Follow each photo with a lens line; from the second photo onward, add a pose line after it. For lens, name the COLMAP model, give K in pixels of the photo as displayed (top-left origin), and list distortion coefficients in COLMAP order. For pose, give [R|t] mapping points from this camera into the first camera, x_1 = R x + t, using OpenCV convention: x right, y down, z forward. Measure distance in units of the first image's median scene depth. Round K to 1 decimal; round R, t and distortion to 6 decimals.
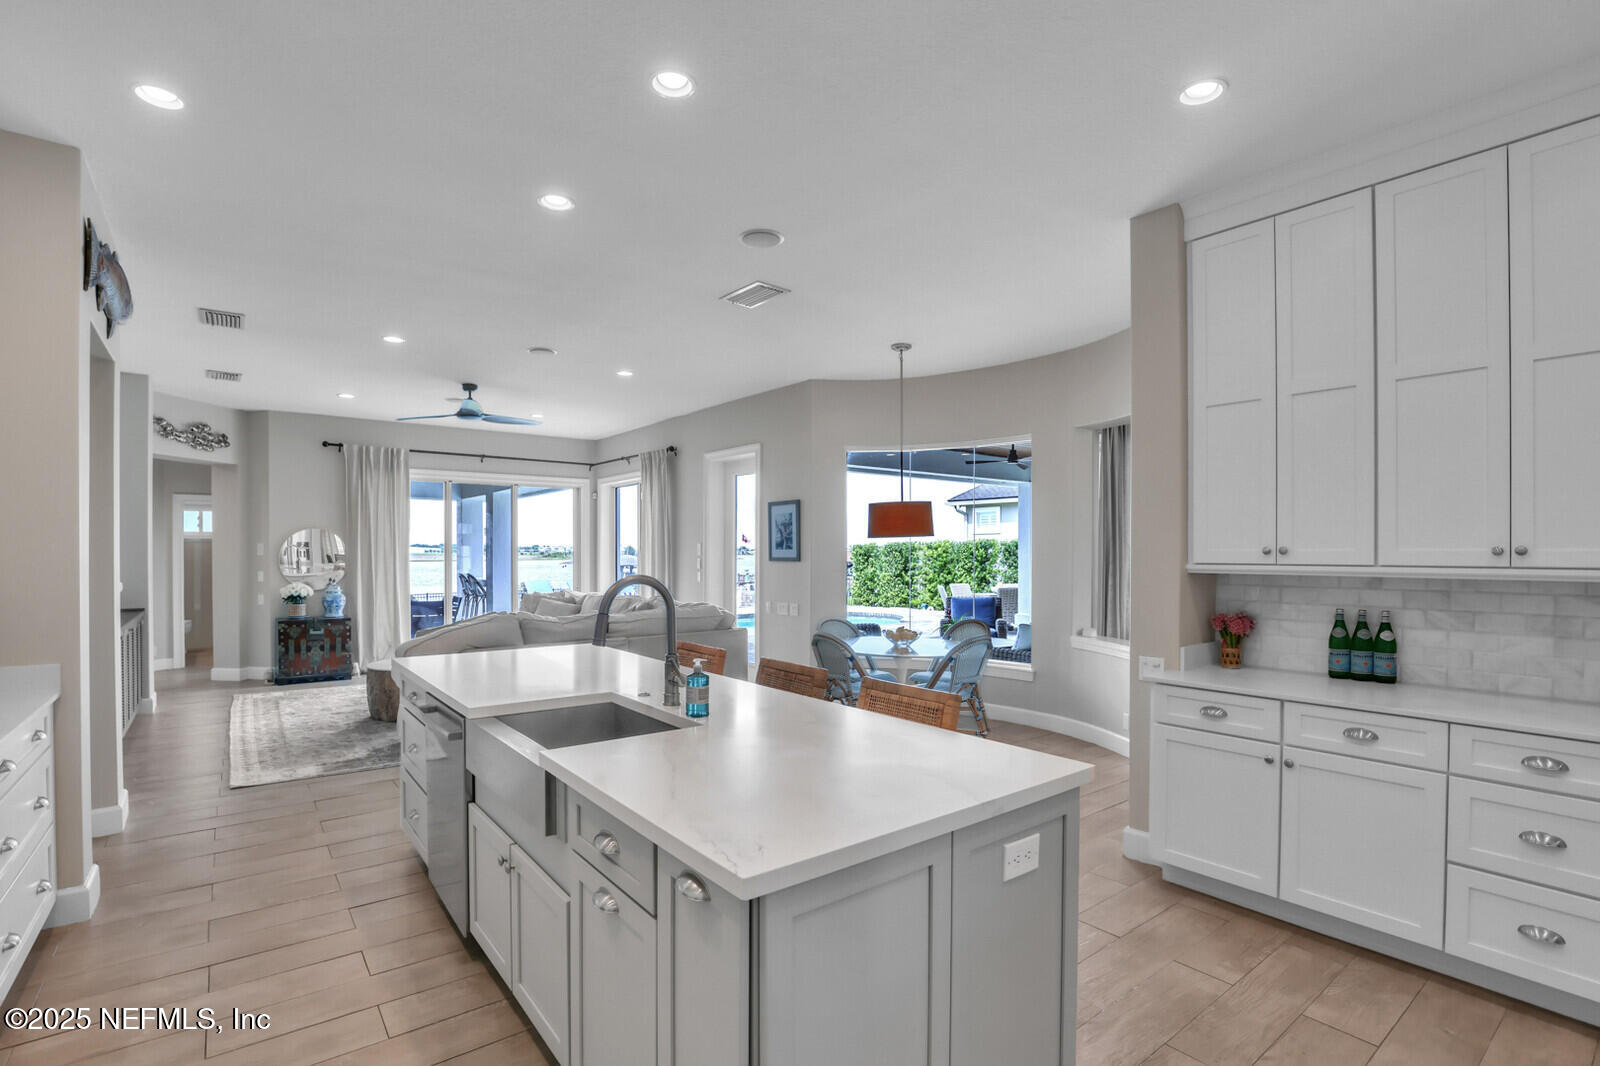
lens RADIAL K [[763.3, 0, 805.6], [0, 763.3, 552.9], [0, 0, 1]] dist [-0.001891, -0.000284]
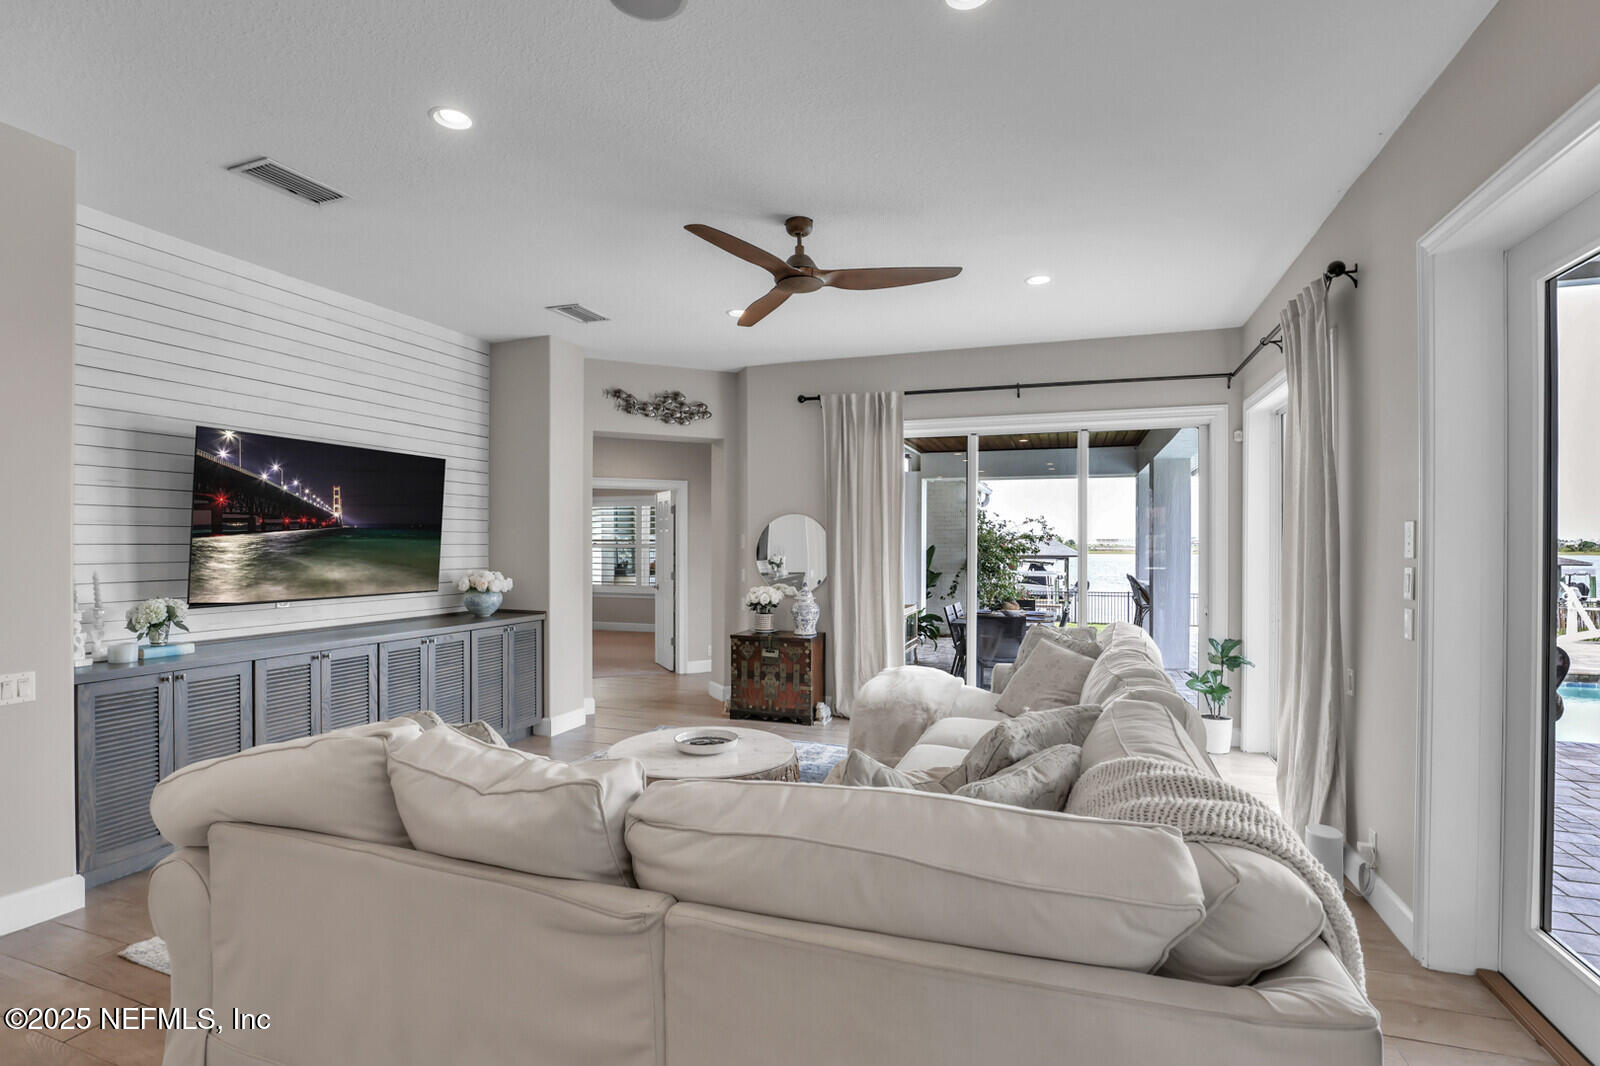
lens RADIAL K [[763.3, 0, 805.6], [0, 763.3, 552.9], [0, 0, 1]] dist [-0.001891, -0.000284]
pose [[0.536519, 0.010582, -0.843822, -0.001308], [-0.001822, 0.999934, 0.011381, -0.002621], [0.843886, -0.004568, 0.536502, 0.659976]]
